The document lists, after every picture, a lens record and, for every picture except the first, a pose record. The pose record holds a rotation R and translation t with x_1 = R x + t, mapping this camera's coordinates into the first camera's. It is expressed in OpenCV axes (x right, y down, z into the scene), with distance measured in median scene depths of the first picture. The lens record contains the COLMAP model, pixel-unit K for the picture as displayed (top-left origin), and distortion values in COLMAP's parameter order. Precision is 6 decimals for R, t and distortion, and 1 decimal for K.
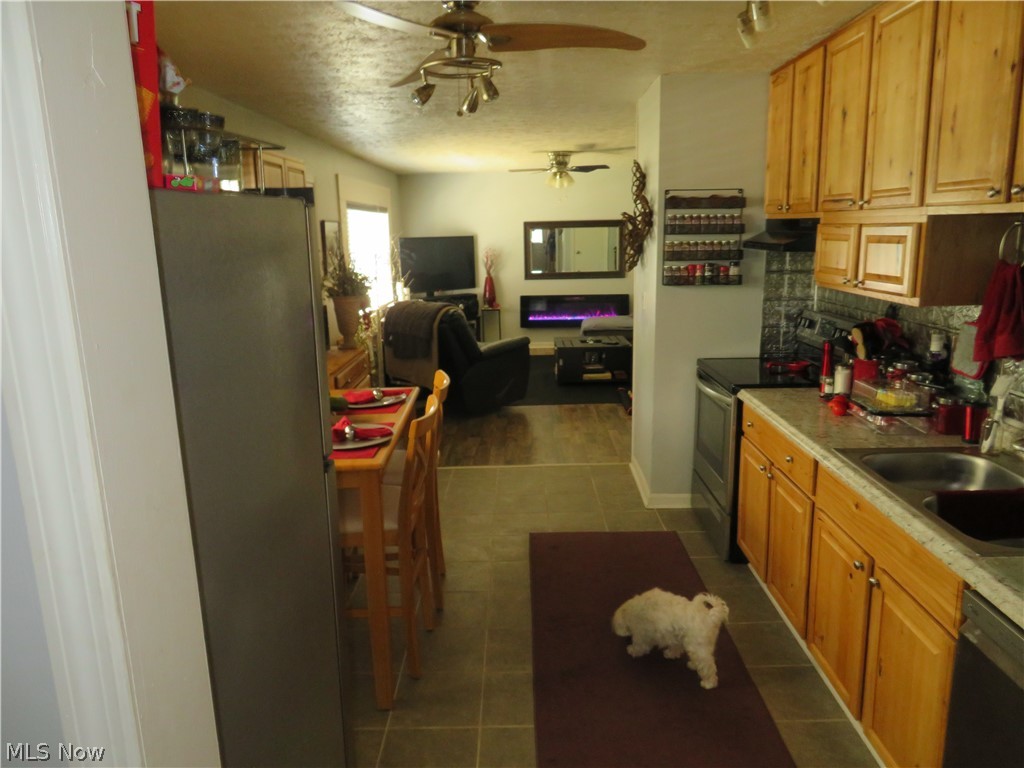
lens RADIAL K [[736.7, 0, 507.7], [0, 736.7, 385.5], [0, 0, 1]] dist [-0.007757, 0.003837]
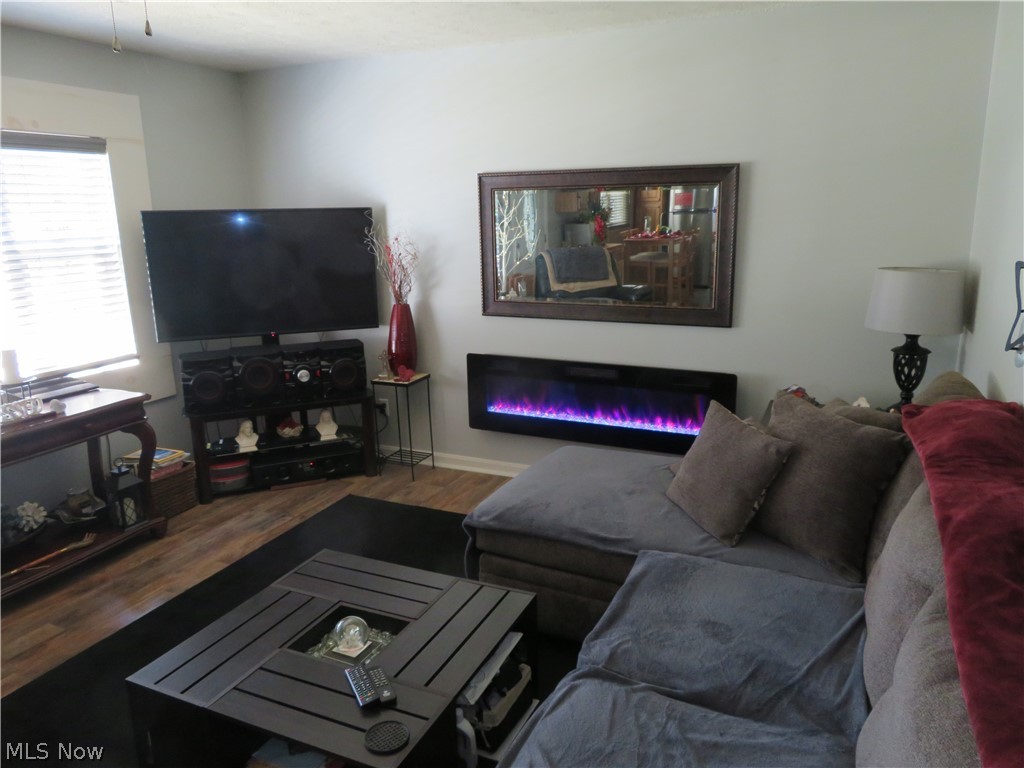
lens RADIAL K [[736.7, 0, 510.5], [0, 736.7, 384.1], [0, 0, 1]] dist [-0.007757, 0.003837]
pose [[0.922730, 0.097341, -0.372953, 0.196907], [-0.085772, 0.995180, 0.047535, -0.126742], [0.375782, -0.011873, 0.926632, 0.623170]]
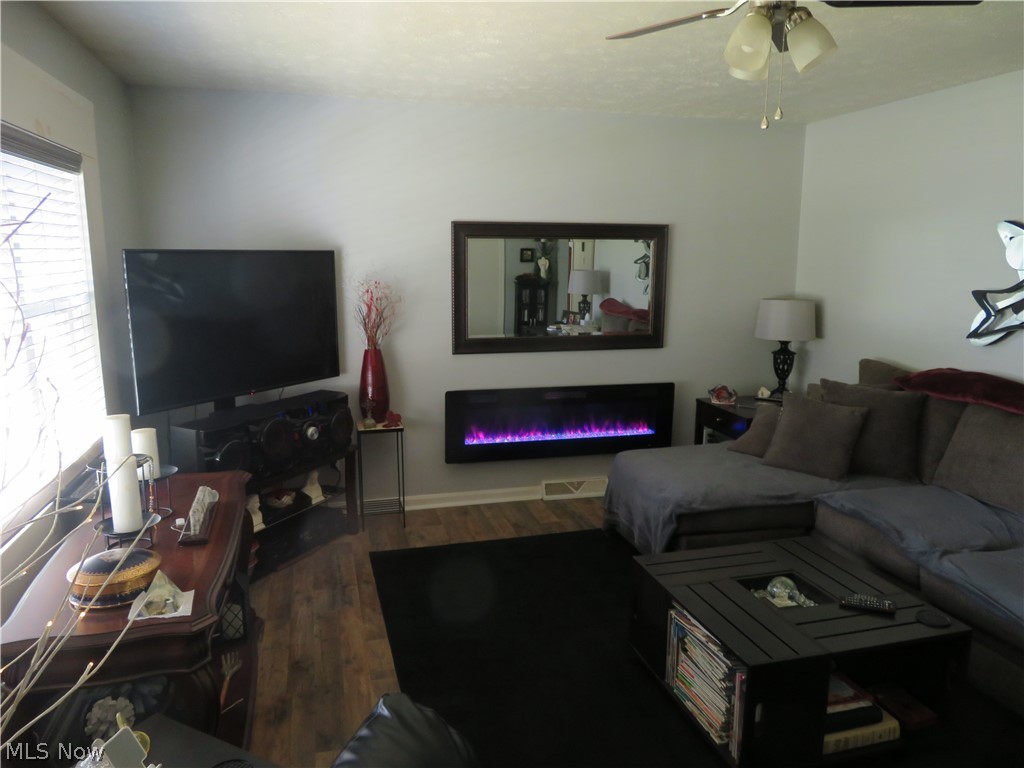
lens RADIAL K [[736.7, 0, 522.1], [0, 736.7, 387.4], [0, 0, 1]] dist [-0.007757, 0.003837]
pose [[0.954638, -0.024993, 0.296717, -0.069000], [0.033851, 0.999120, -0.024752, -0.112459], [-0.295838, 0.033674, 0.954645, 0.574782]]
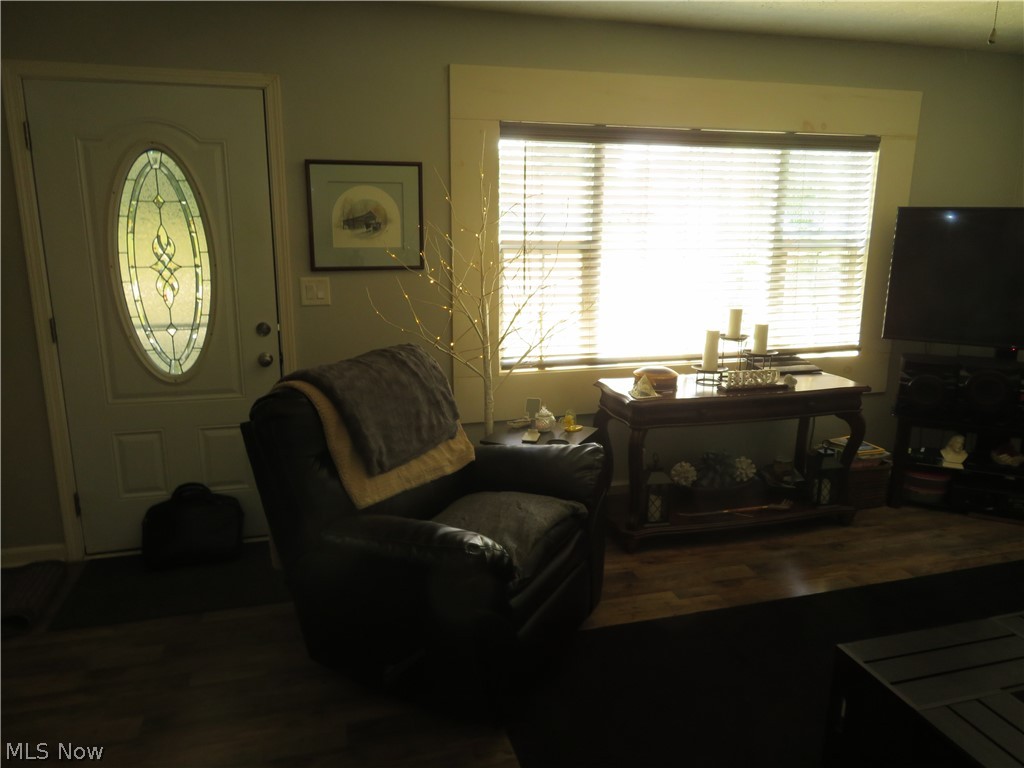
lens RADIAL K [[736.7, 0, 512.1], [0, 736.7, 381.0], [0, 0, 1]] dist [-0.007757, 0.003837]
pose [[0.298205, 0.241289, -0.923501, 0.185359], [-0.212941, 0.959955, 0.182053, -0.121274], [0.930446, 0.142362, 0.337644, 0.601065]]
